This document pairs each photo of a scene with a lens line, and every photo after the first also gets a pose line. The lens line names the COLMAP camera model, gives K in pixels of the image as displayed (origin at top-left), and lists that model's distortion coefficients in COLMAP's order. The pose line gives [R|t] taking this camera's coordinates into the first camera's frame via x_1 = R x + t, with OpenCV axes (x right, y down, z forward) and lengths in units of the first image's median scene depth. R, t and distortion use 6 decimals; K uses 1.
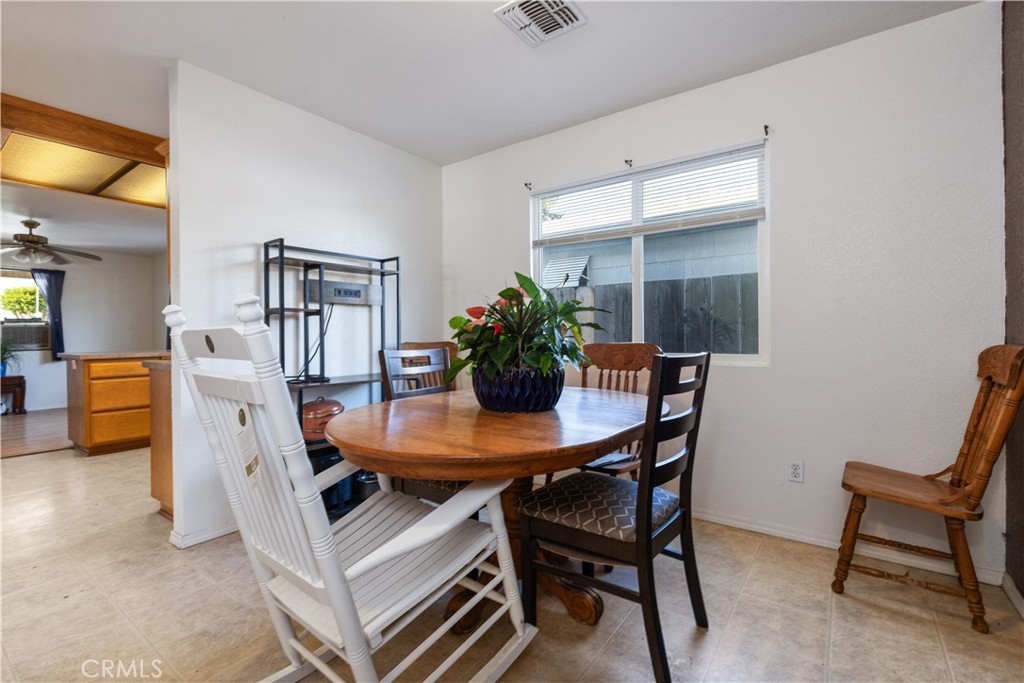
lens RADIAL K [[462.4, 0, 522.5], [0, 462.4, 342.6], [0, 0, 1]] dist [-0.002248, 0.000273]
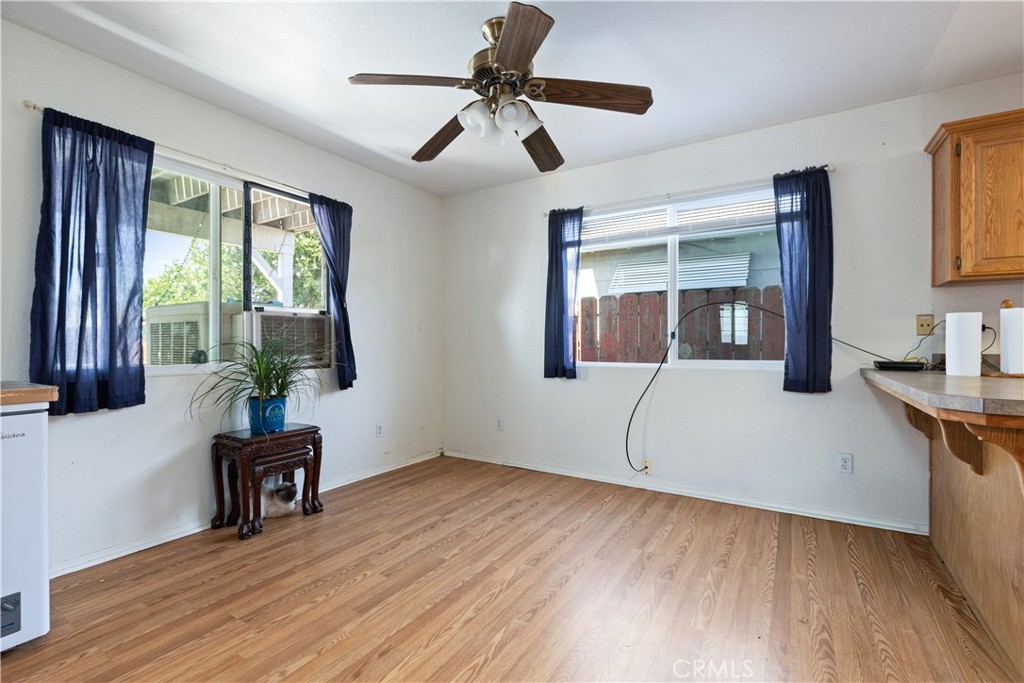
lens RADIAL K [[462.4, 0, 516.0], [0, 462.4, 344.8], [0, 0, 1]] dist [-0.002248, 0.000273]
pose [[0.997308, 0.002099, 0.073300, -1.082477], [-0.001820, 0.999991, -0.003872, -0.006378], [-0.073308, 0.003729, 0.997302, 0.639868]]
